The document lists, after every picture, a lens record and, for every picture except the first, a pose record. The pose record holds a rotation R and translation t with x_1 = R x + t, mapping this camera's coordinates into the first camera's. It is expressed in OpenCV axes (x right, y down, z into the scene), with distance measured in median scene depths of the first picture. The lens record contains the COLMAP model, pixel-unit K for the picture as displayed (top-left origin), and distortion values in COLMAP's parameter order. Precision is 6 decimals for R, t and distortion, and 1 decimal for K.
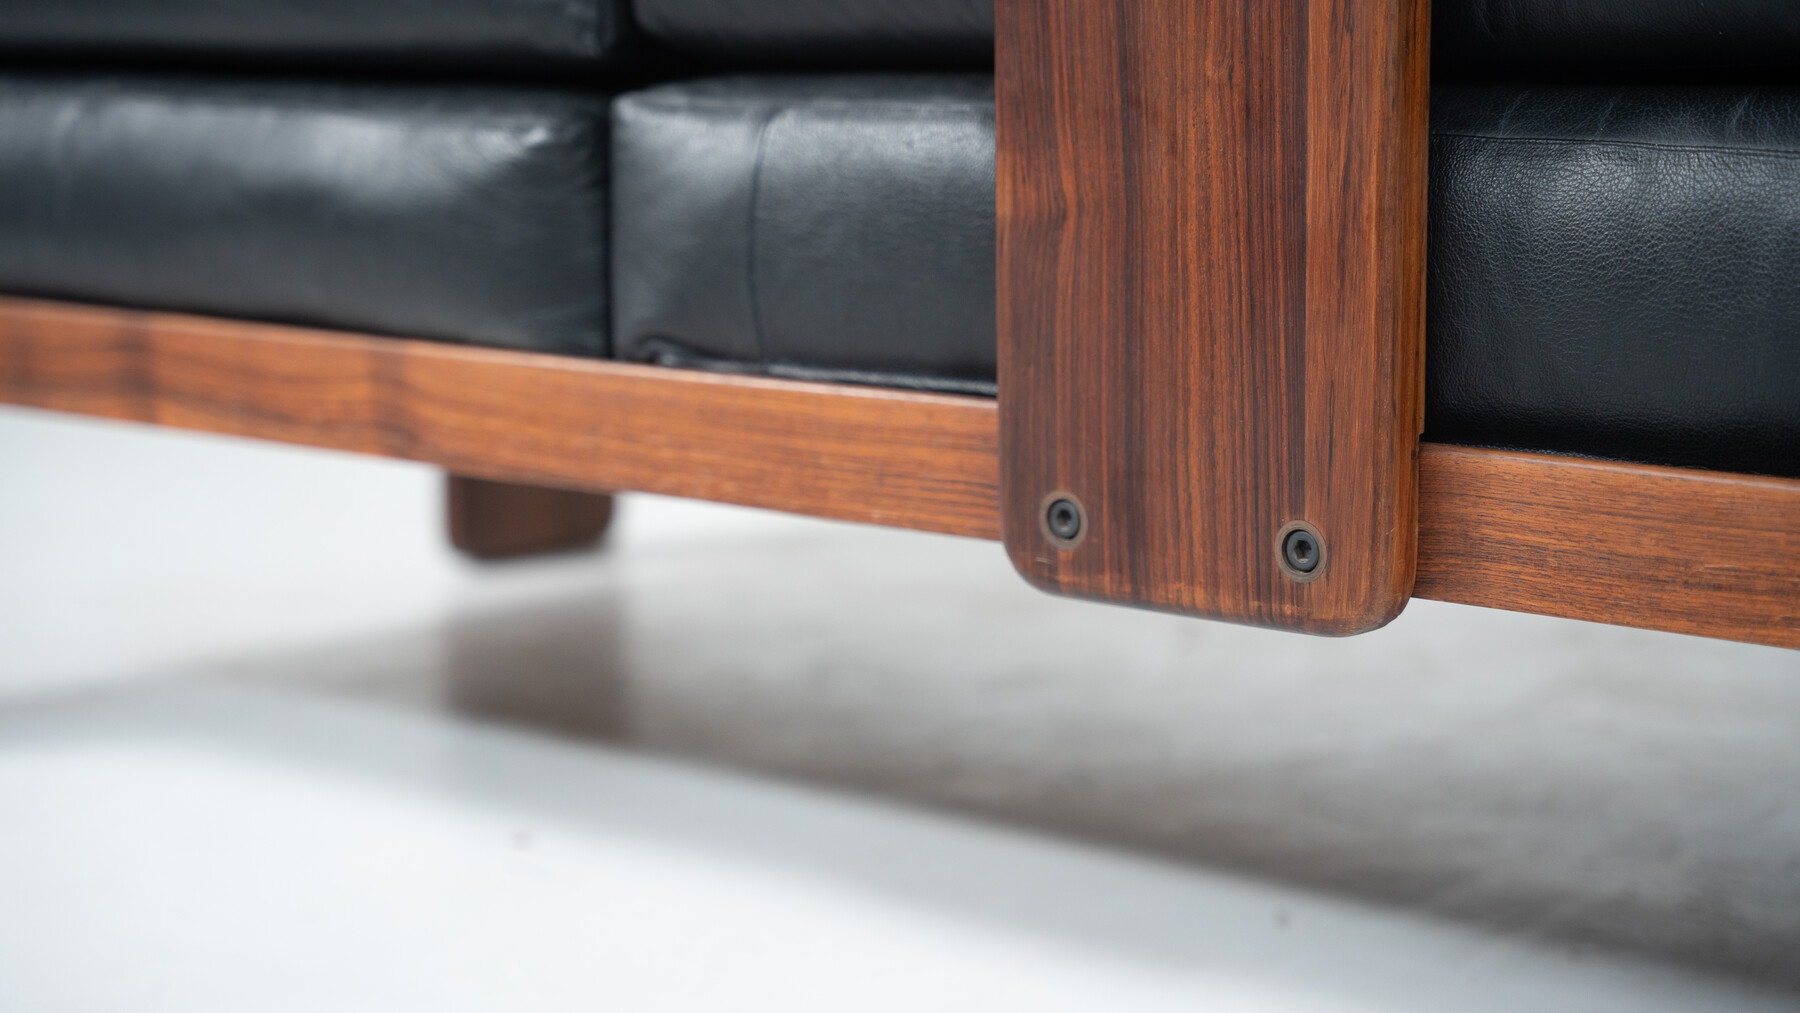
lens RADIAL K [[3363.3, 0, 897.2], [0, 3363.3, 500.2], [0, 0, 1]] dist [0.233655, 0.000000]
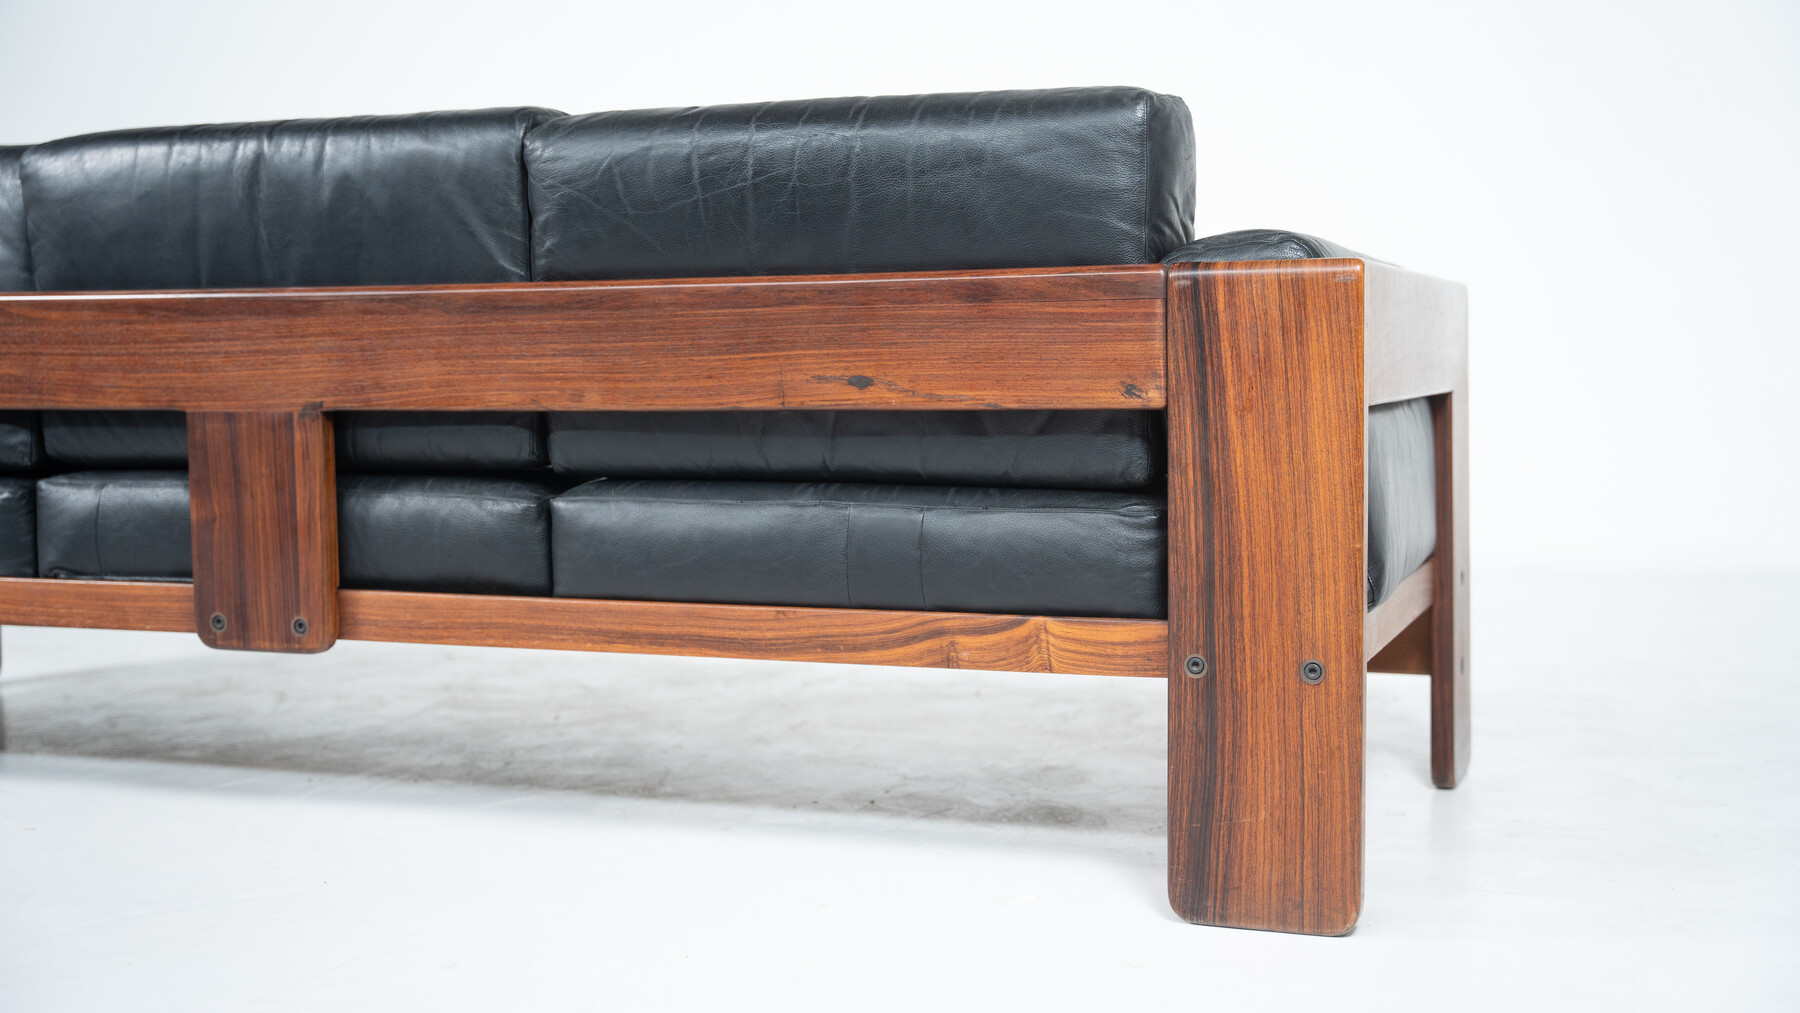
lens RADIAL K [[2137.9, 0, 838.0], [0, 2137.9, 512.9], [0, 0, 1]] dist [0.095011, 0.000000]
pose [[0.946650, -0.025654, 0.321240, -0.040712], [0.052673, 0.995738, -0.075702, 0.082487], [-0.317929, 0.088584, 0.943967, -0.963755]]
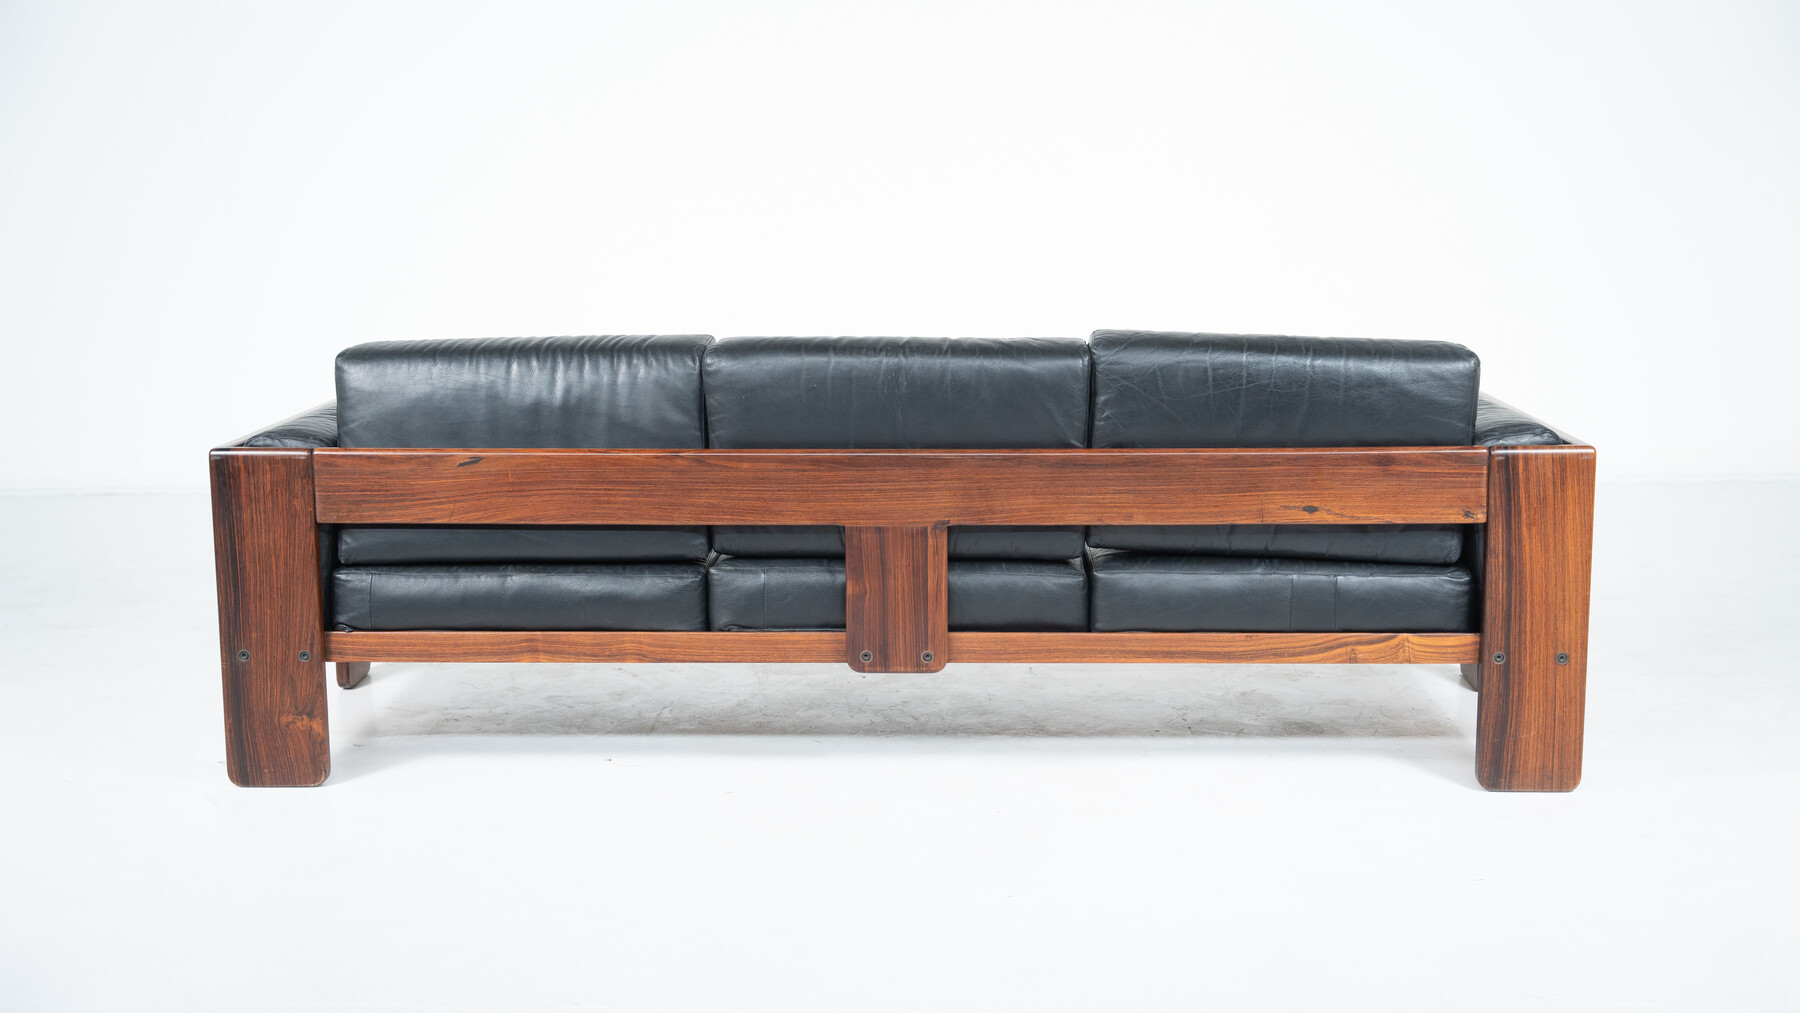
lens RADIAL K [[2137.9, 0, 903.2], [0, 2137.9, 515.8], [0, 0, 1]] dist [0.095011, 0.000000]
pose [[0.777434, -0.103157, 0.620447, -1.759525], [0.098664, 0.994248, 0.041677, -0.311823], [-0.621178, 0.028814, 0.783140, -1.380703]]
